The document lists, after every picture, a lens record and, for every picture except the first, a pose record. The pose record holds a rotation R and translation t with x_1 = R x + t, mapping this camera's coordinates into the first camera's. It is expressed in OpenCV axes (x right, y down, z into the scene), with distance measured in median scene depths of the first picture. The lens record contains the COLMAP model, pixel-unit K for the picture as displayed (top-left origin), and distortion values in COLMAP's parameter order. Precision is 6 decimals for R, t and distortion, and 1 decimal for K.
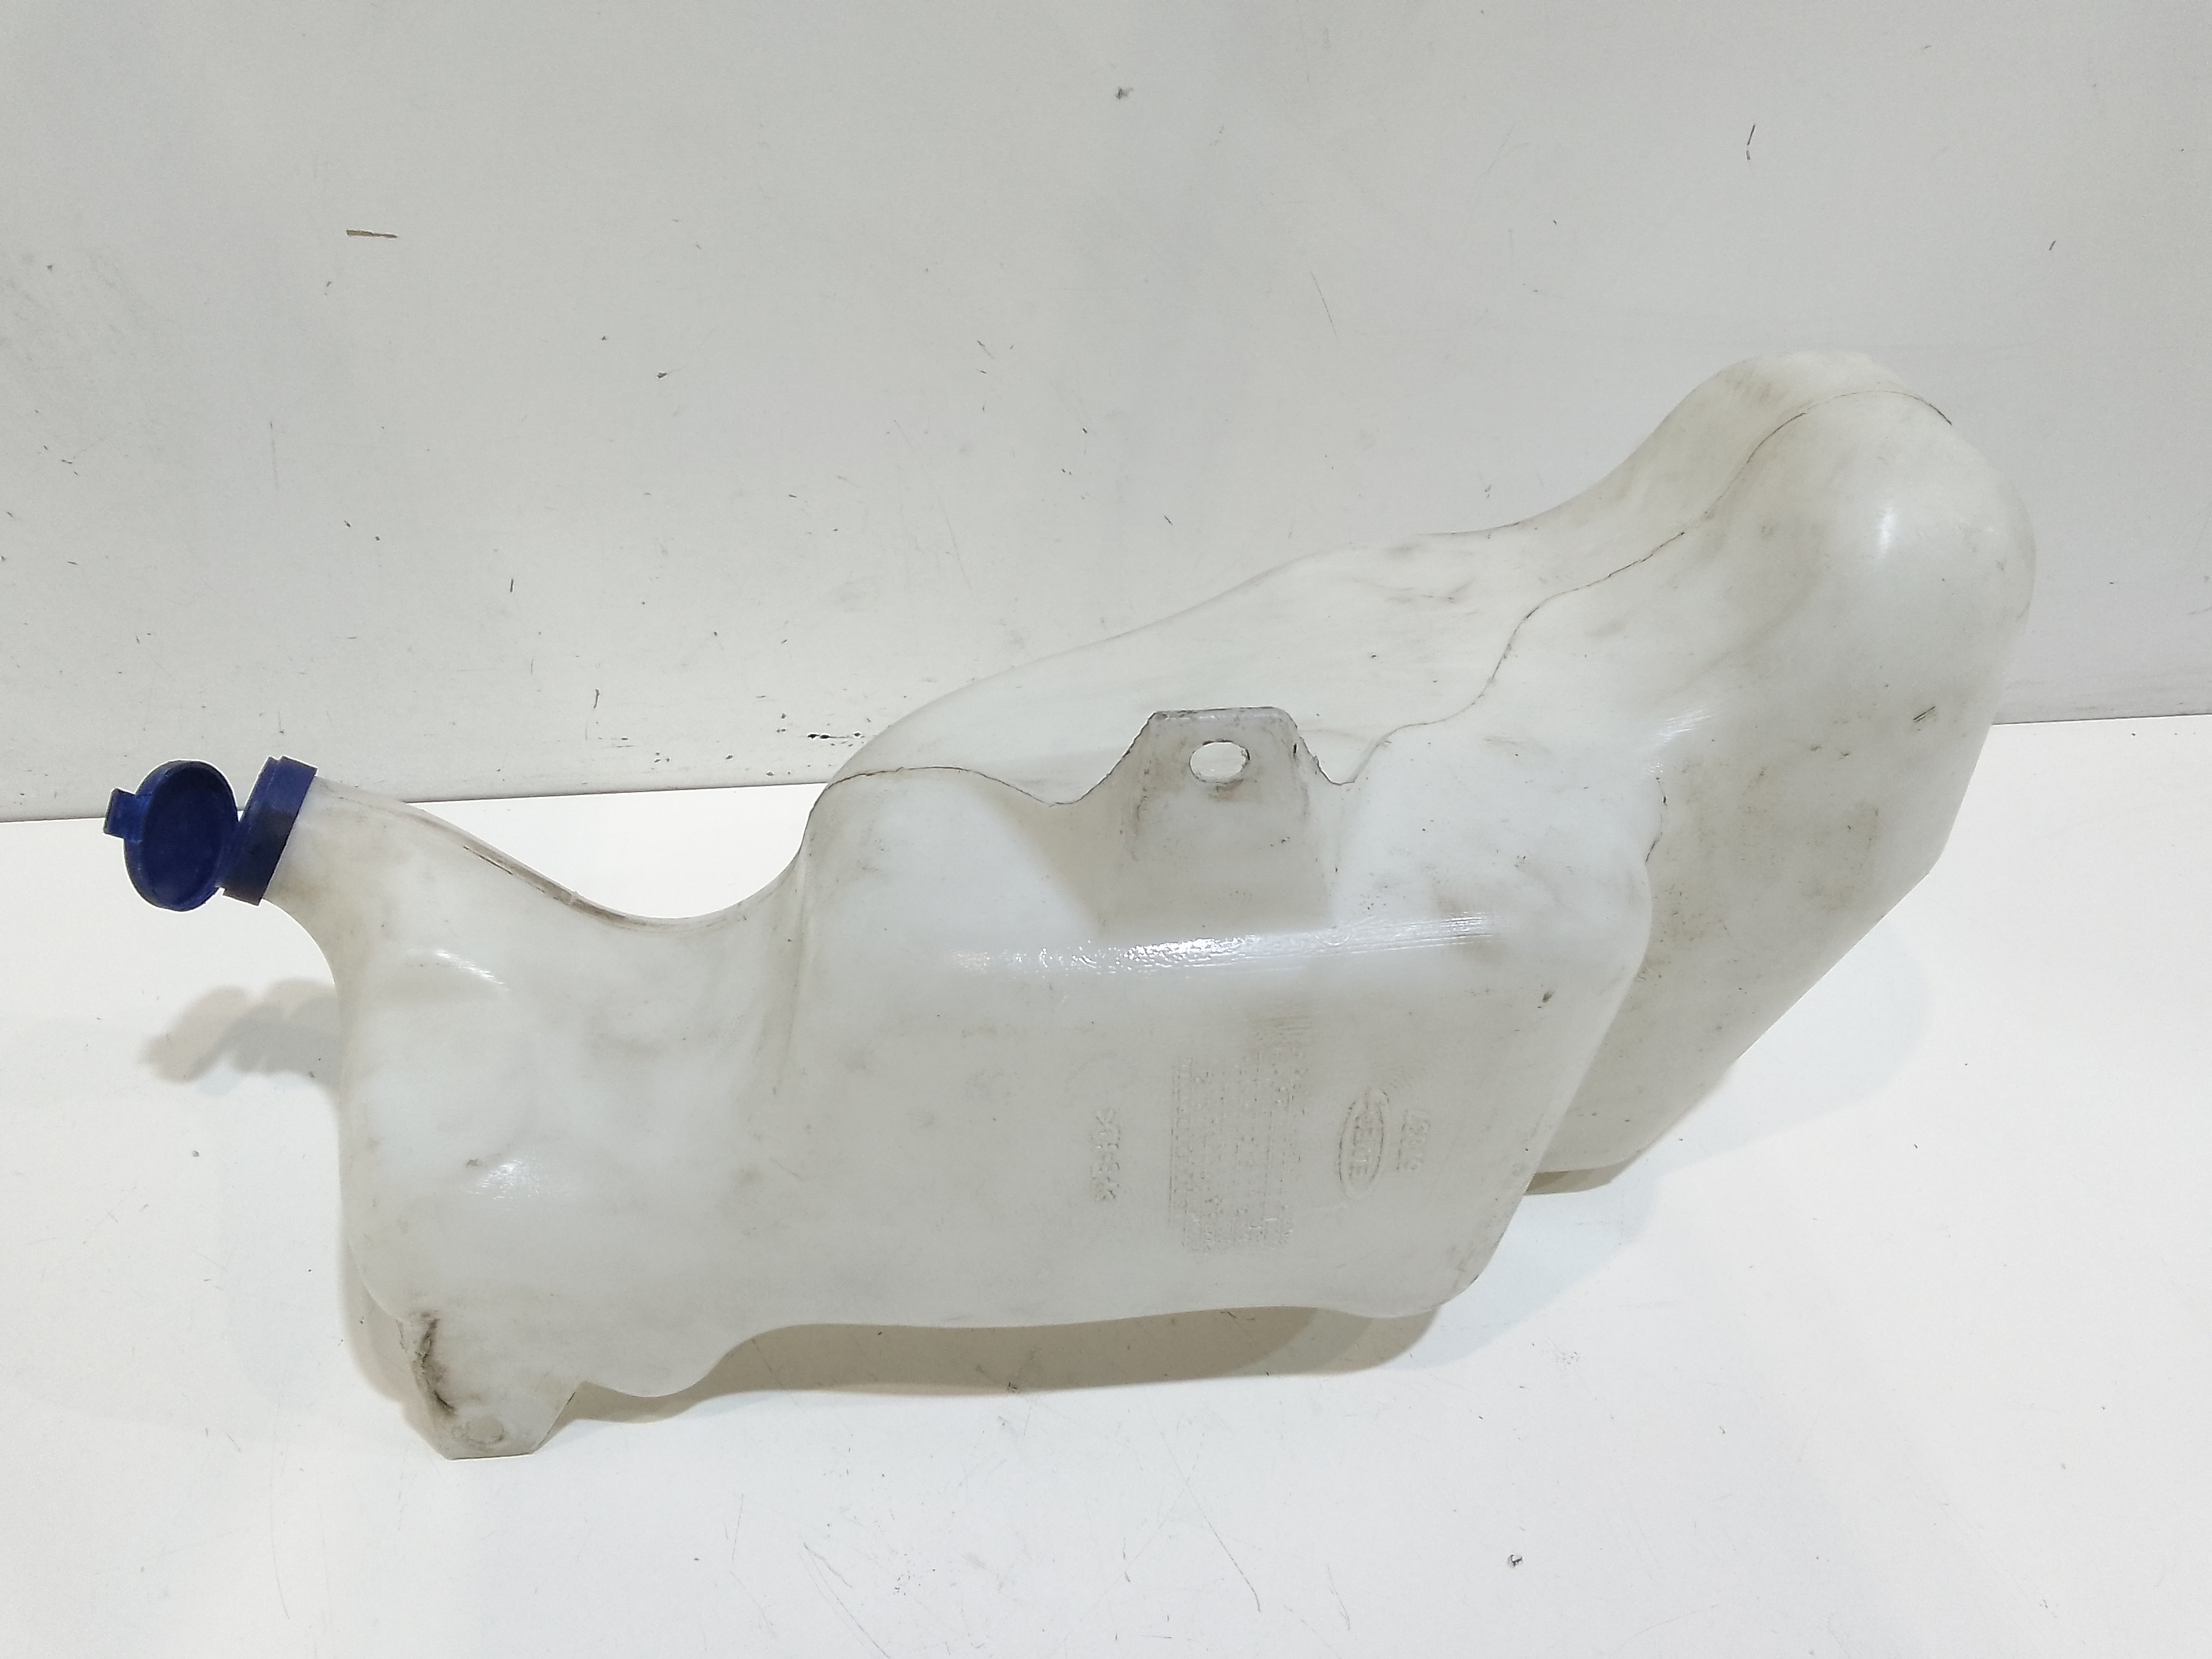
lens RADIAL K [[1759.4, 0, 1107.5], [0, 1759.4, 833.2], [0, 0, 1]] dist [0.036333, -0.058300]
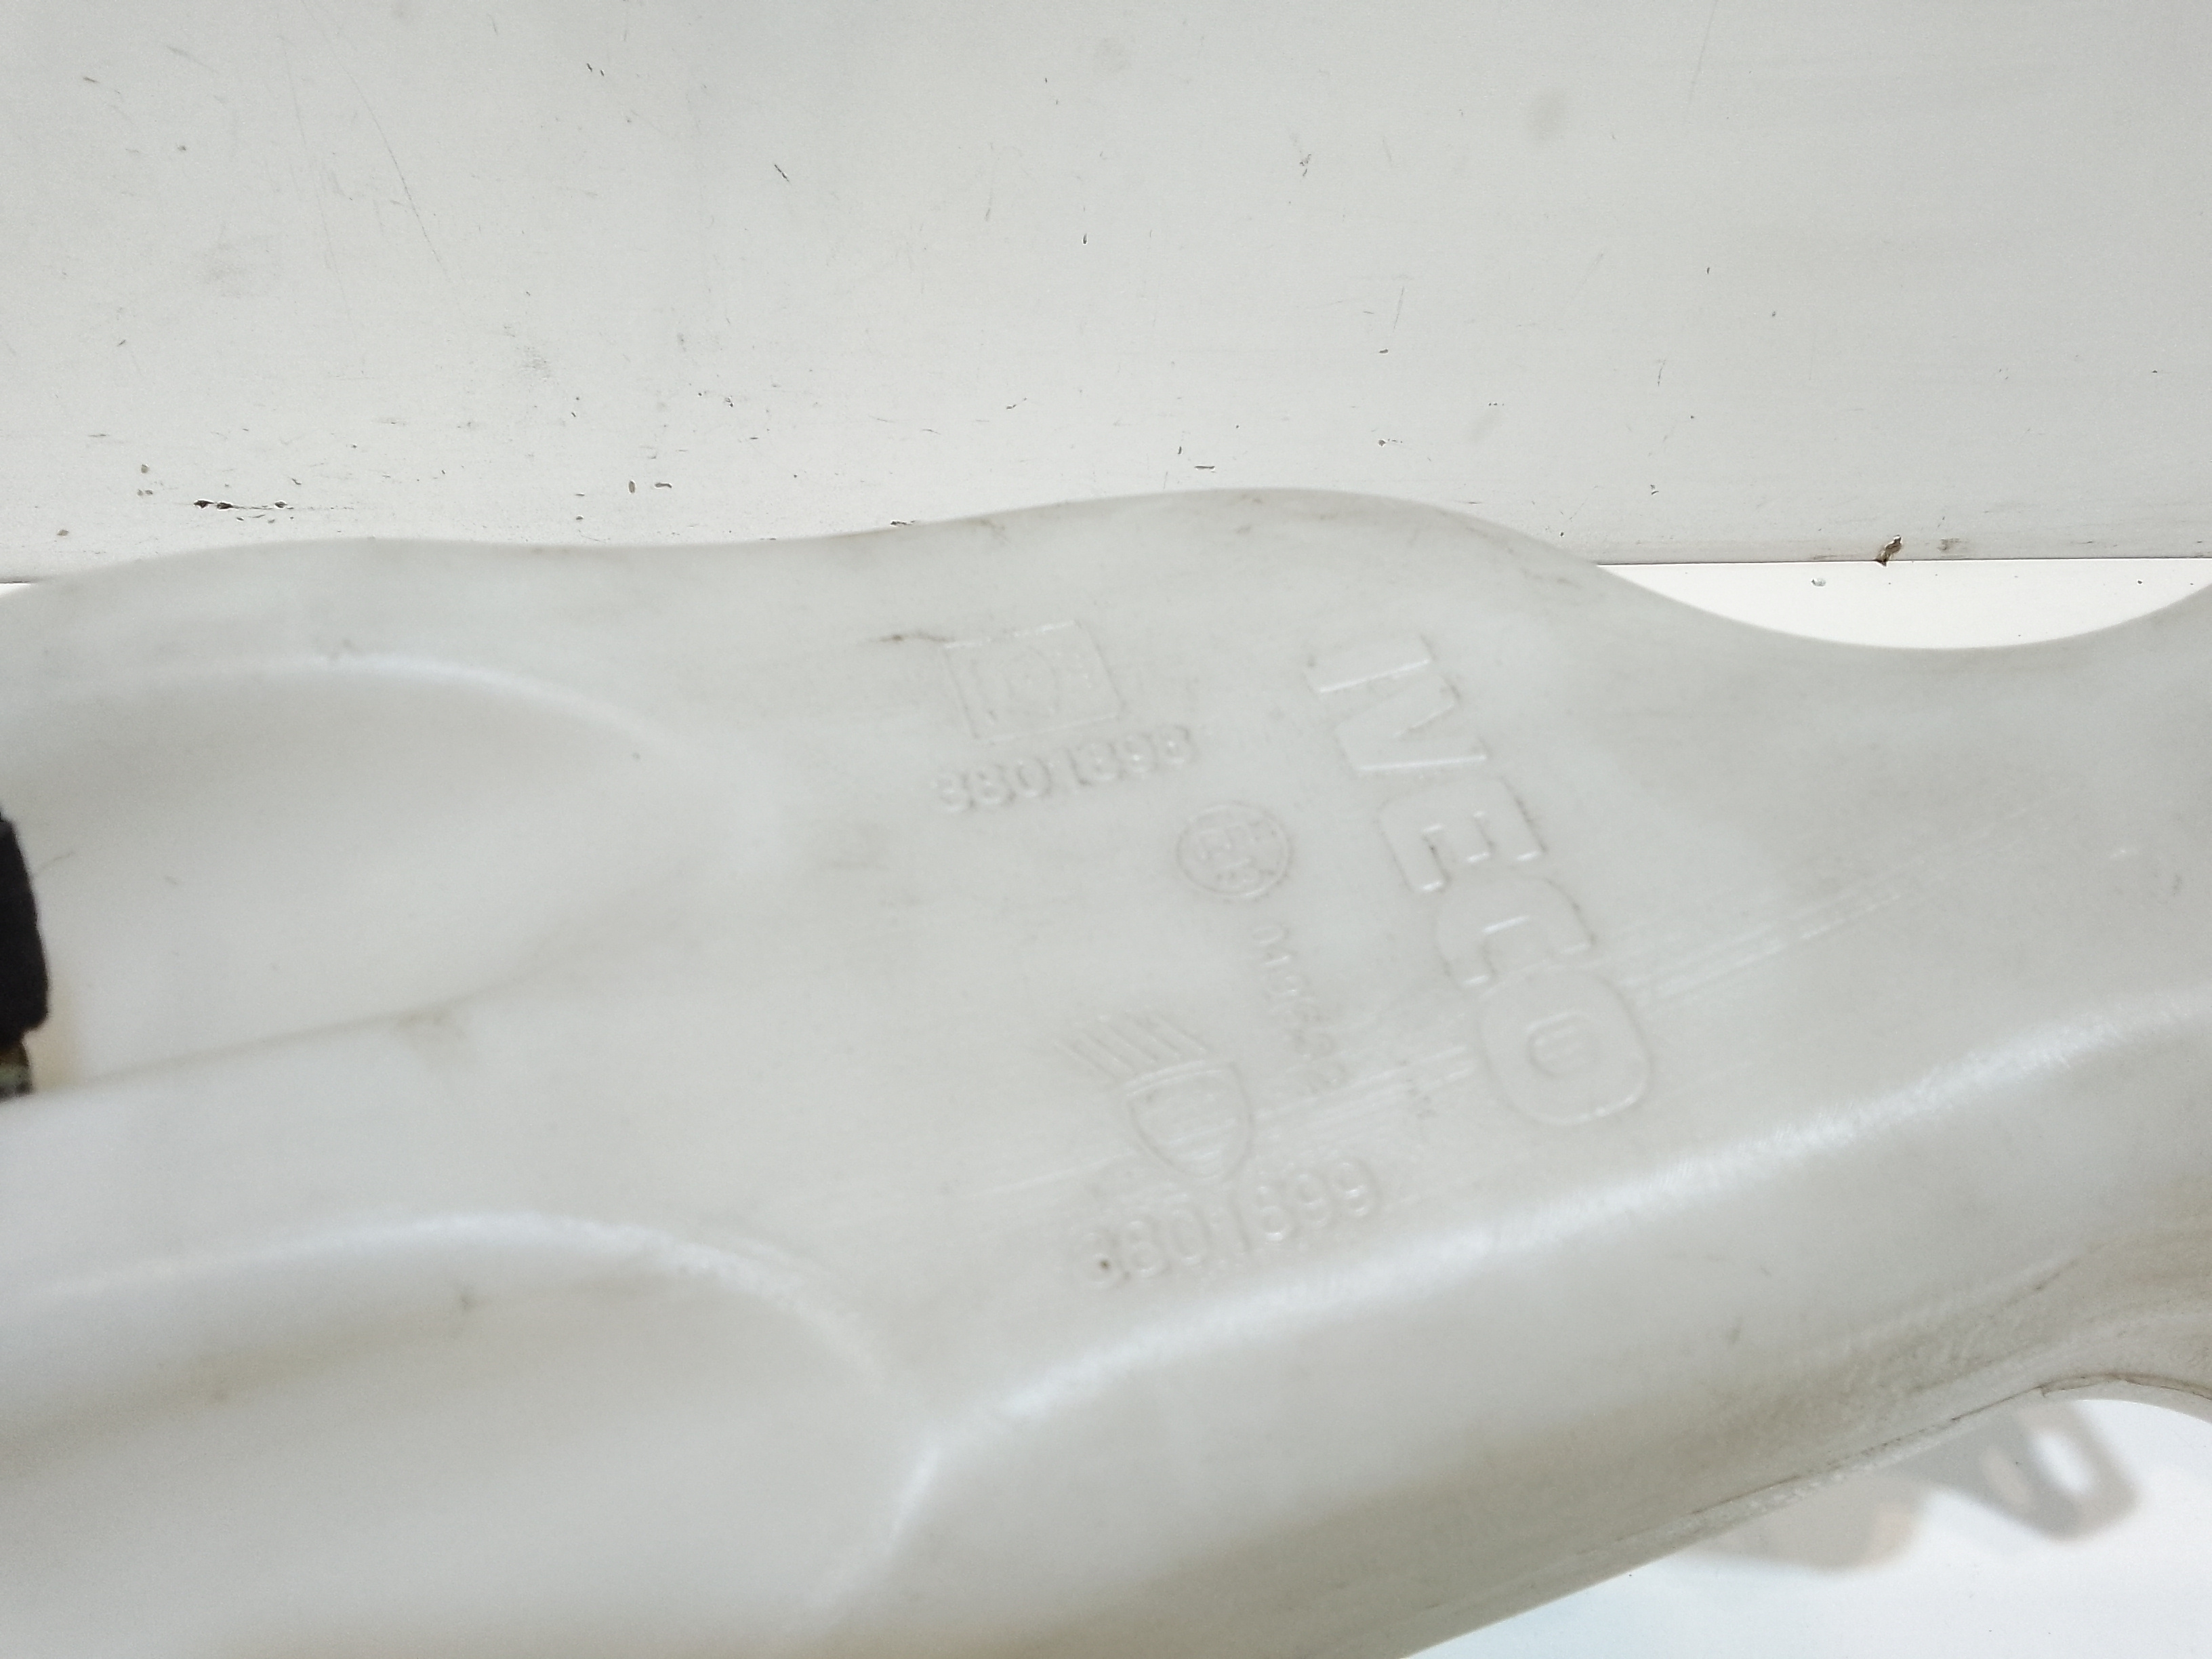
lens RADIAL K [[1759.4, 0, 1105.7], [0, 1759.4, 846.8], [0, 0, 1]] dist [0.036333, -0.058300]
pose [[0.992307, 0.025555, 0.121139, 0.078506], [-0.044708, 0.986405, 0.158134, -0.052528], [-0.115451, -0.162333, 0.979959, 0.366707]]
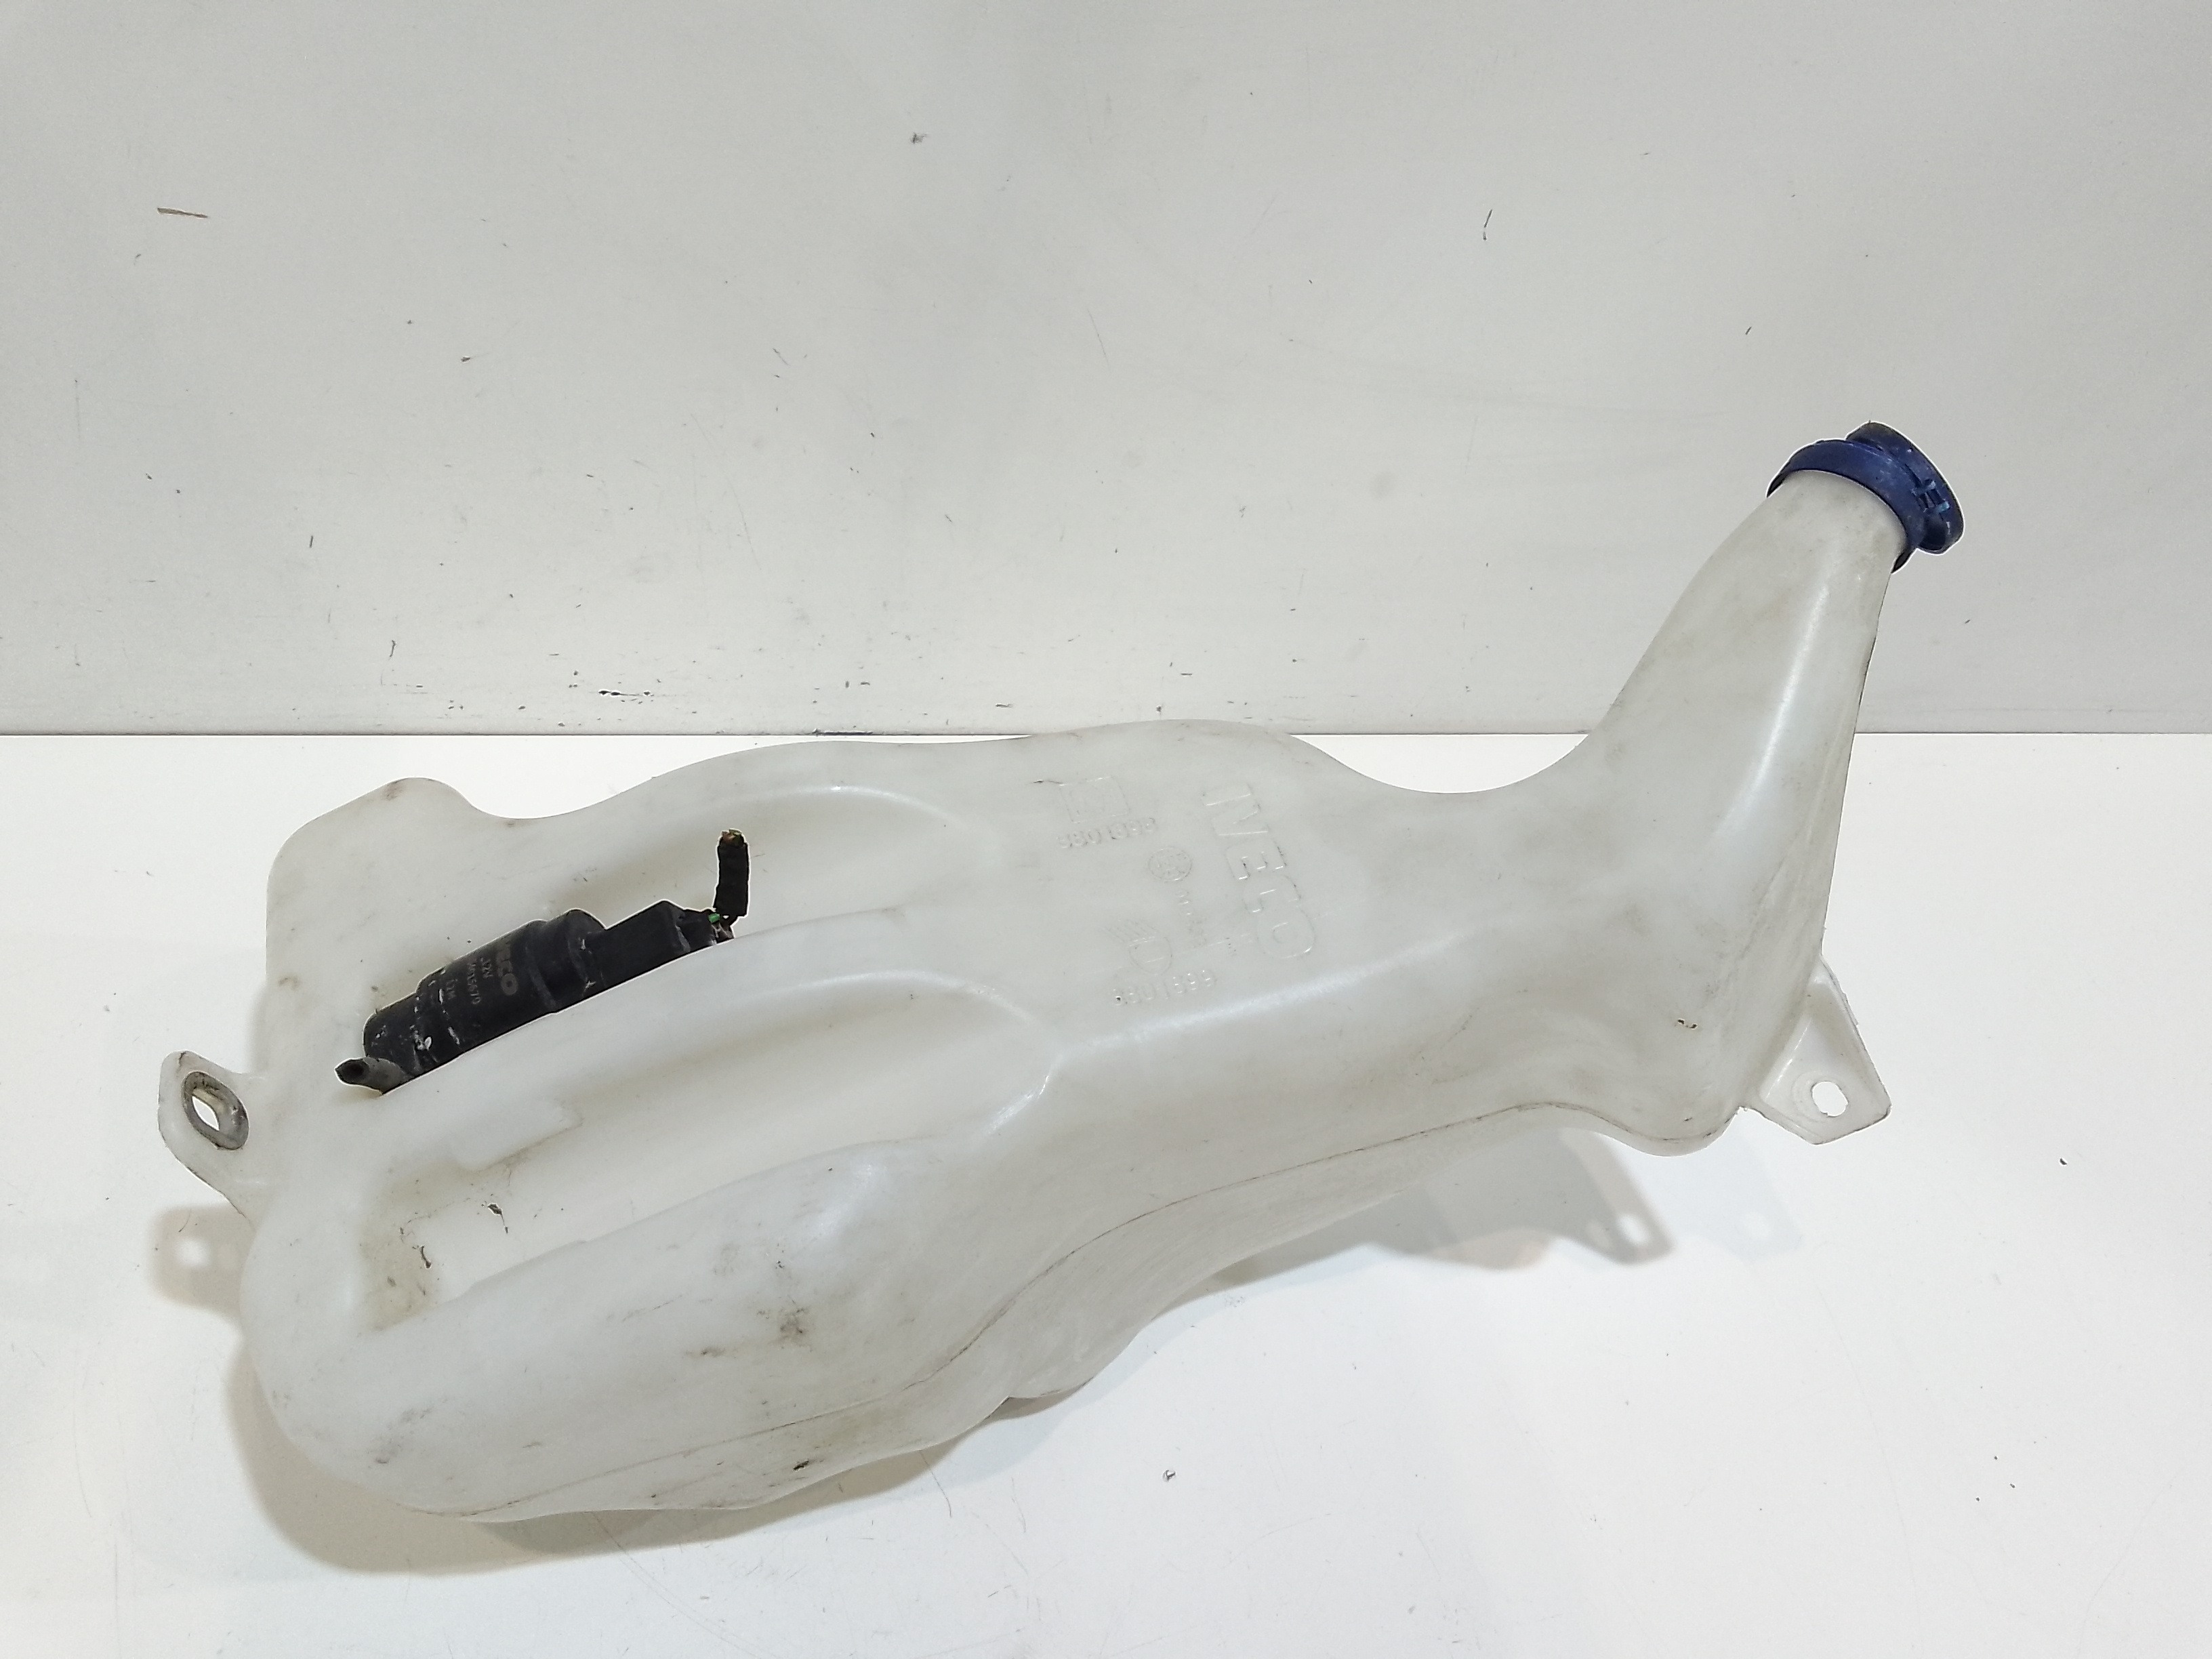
lens RADIAL K [[1759.4, 0, 1106.7], [0, 1759.4, 834.6], [0, 0, 1]] dist [0.036333, -0.058300]
pose [[0.992917, 0.050862, 0.107373, 0.025312], [-0.059724, 0.994923, 0.080996, -0.079760], [-0.102708, -0.086835, 0.990914, -0.097705]]
